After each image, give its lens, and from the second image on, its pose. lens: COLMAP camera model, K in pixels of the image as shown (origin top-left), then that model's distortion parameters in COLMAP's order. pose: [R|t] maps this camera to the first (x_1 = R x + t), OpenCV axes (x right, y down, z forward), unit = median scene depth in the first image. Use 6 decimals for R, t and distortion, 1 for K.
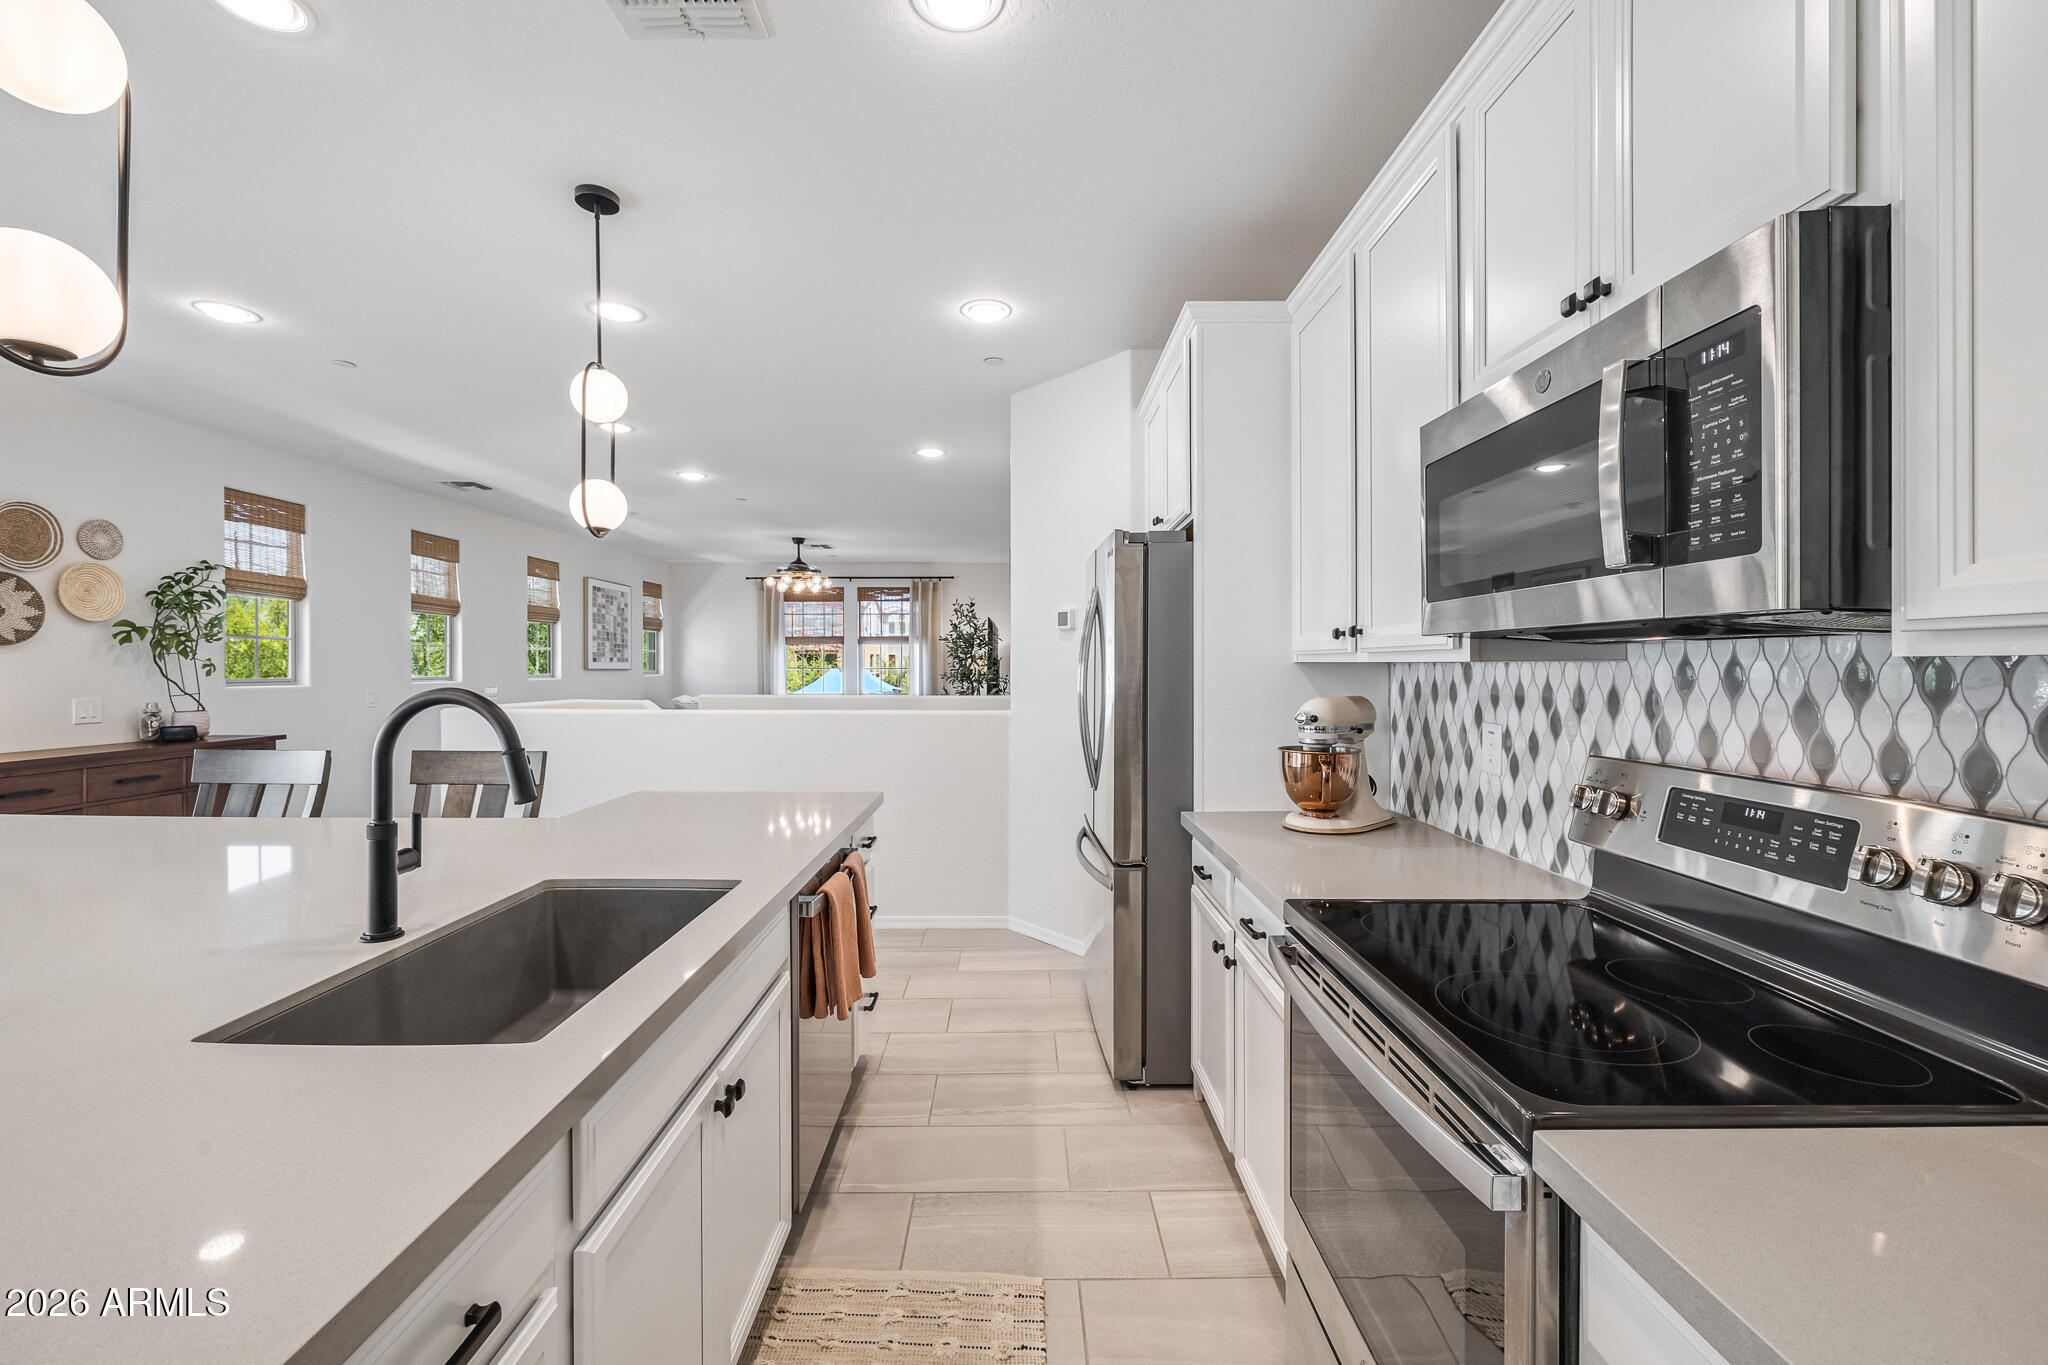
lens RADIAL K [[816.7, 0, 1020.3], [0, 816.7, 668.1], [0, 0, 1]] dist [-0.001483, -0.000676]
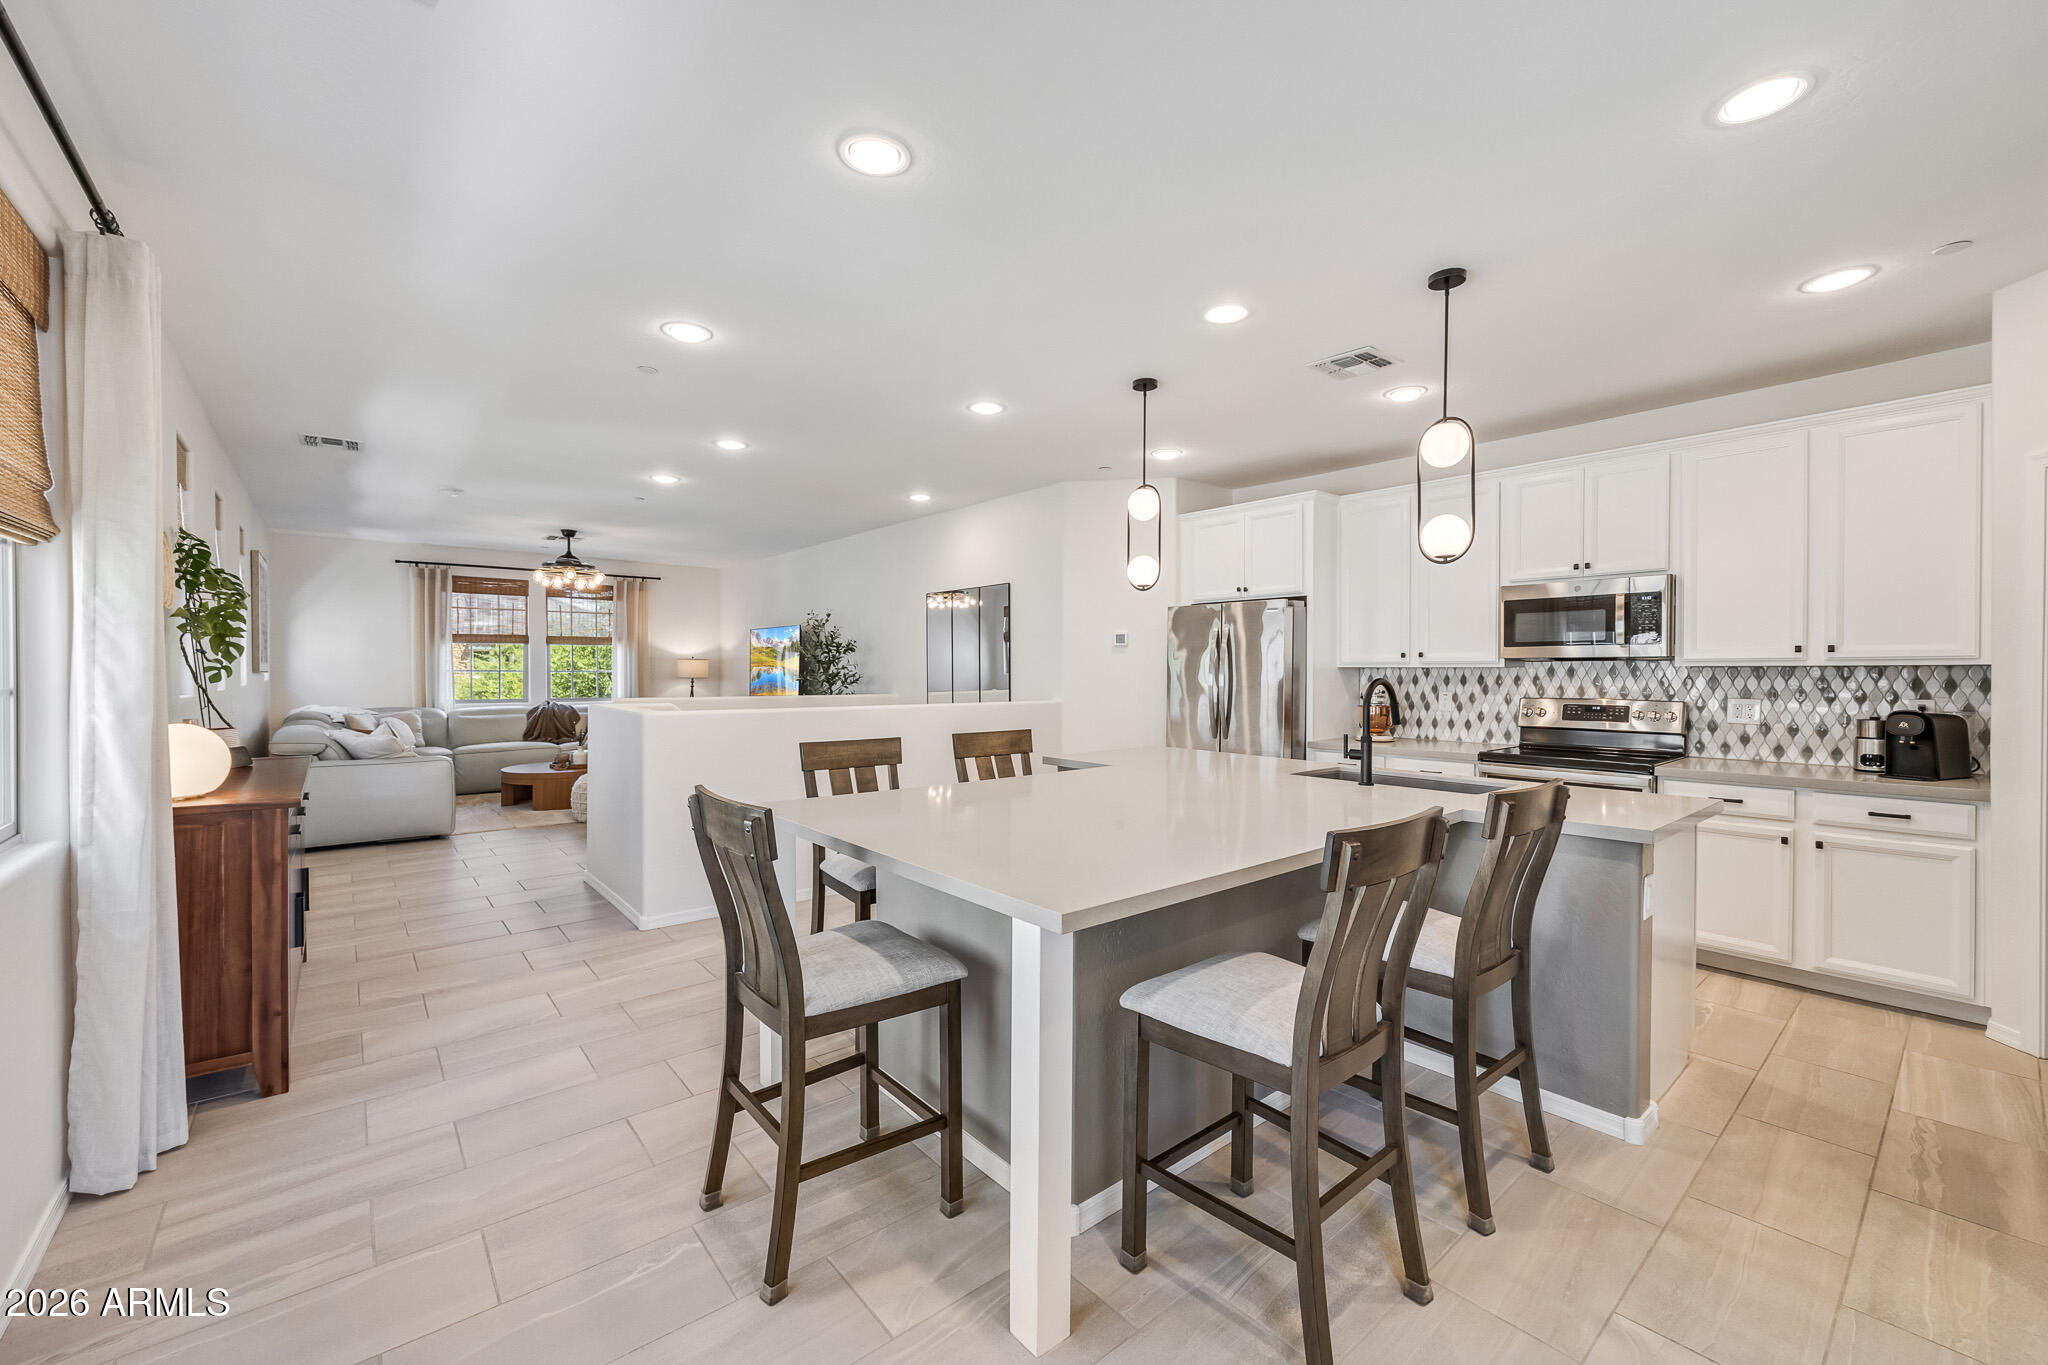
lens RADIAL K [[816.7, 0, 1016.8], [0, 816.7, 675.2], [0, 0, 1]] dist [-0.001483, -0.000676]
pose [[0.773839, -0.005281, 0.633360, -2.077687], [0.001897, 0.999980, 0.006021, 0.000431], [-0.633379, -0.003458, 0.773834, -0.120723]]
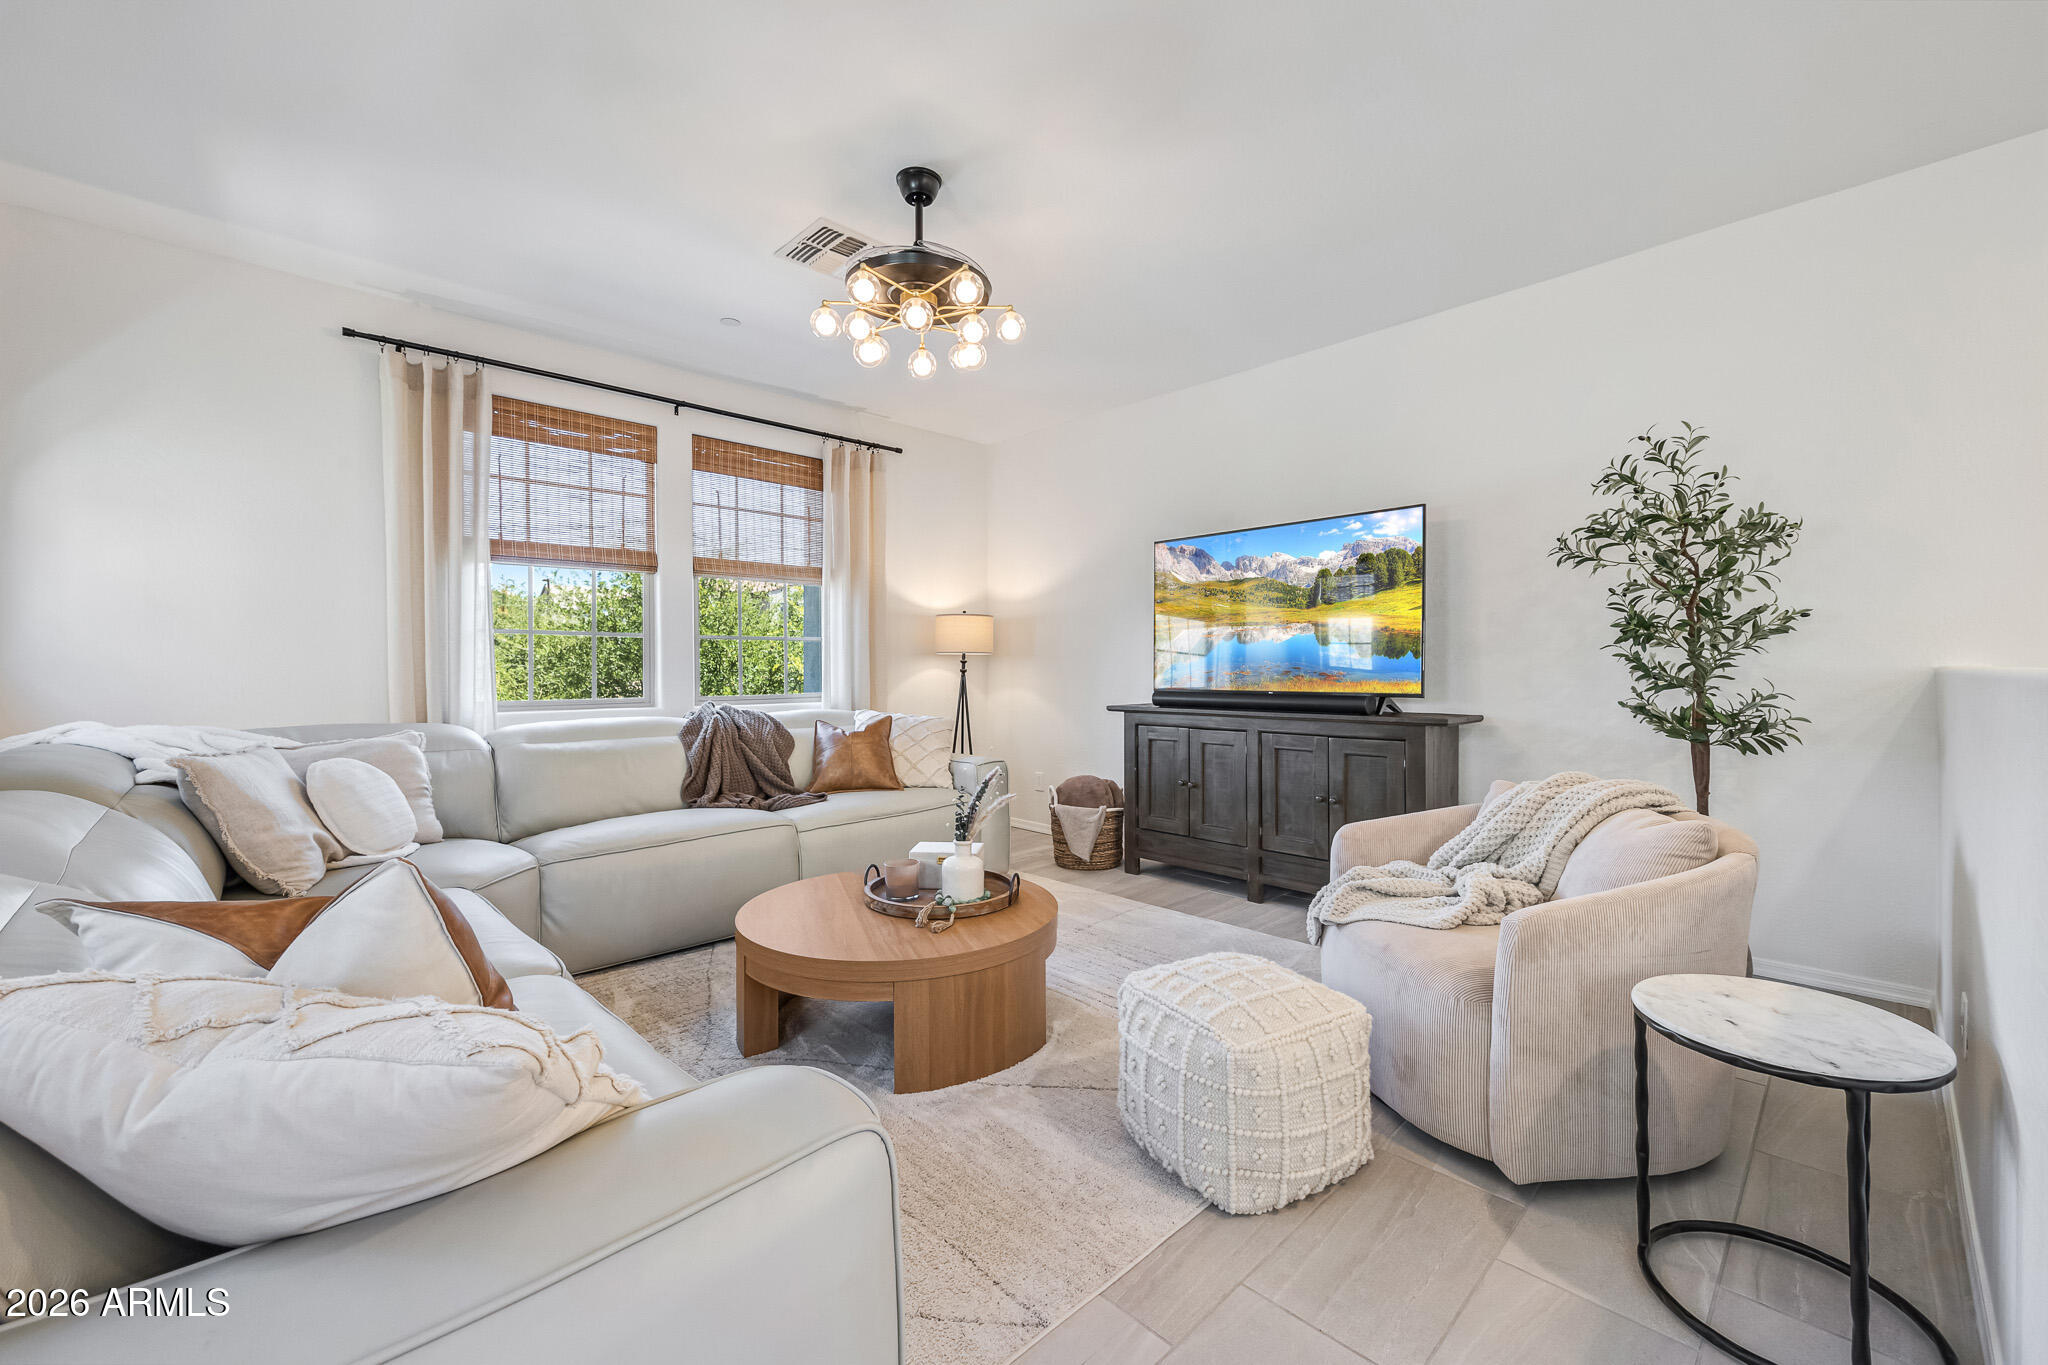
lens RADIAL K [[816.7, 0, 1016.4], [0, 816.7, 666.1], [0, 0, 1]] dist [-0.001483, -0.000676]
pose [[0.727637, -0.002478, 0.685958, -2.024290], [0.005890, 0.999979, -0.002635, 0.093665], [-0.685938, 0.005957, 0.727636, 3.408012]]
